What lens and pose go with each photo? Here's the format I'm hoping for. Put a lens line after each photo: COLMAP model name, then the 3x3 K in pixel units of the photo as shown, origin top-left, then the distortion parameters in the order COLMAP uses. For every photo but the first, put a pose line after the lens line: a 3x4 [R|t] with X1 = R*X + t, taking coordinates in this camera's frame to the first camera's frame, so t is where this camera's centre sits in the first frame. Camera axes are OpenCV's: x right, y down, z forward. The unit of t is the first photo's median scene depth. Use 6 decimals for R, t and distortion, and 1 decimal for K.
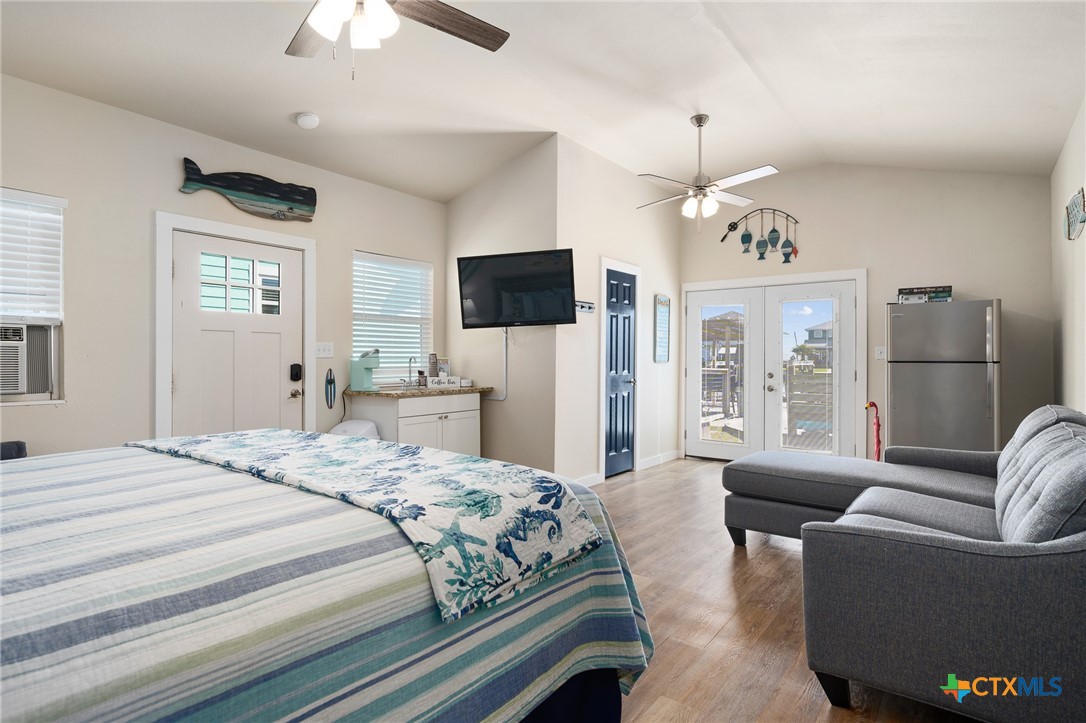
lens RADIAL K [[584.0, 0, 541.8], [0, 584.0, 359.9], [0, 0, 1]] dist [0.000285, -0.000002]
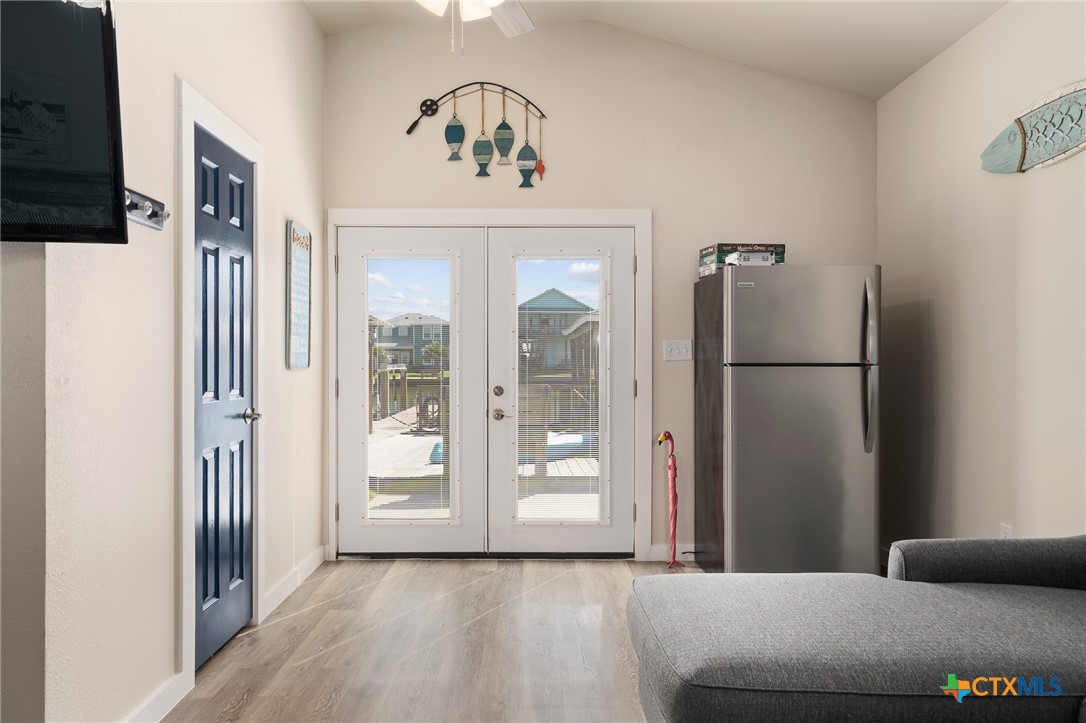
lens RADIAL K [[760.5, 0, 540.3], [0, 760.5, 371.7], [0, 0, 1]] dist [0.003251, -0.000762]
pose [[0.797459, -0.010357, 0.603285, -0.007266], [0.003241, 0.999912, 0.012881, -0.000393], [-0.603365, -0.008317, 0.797422, 0.415320]]
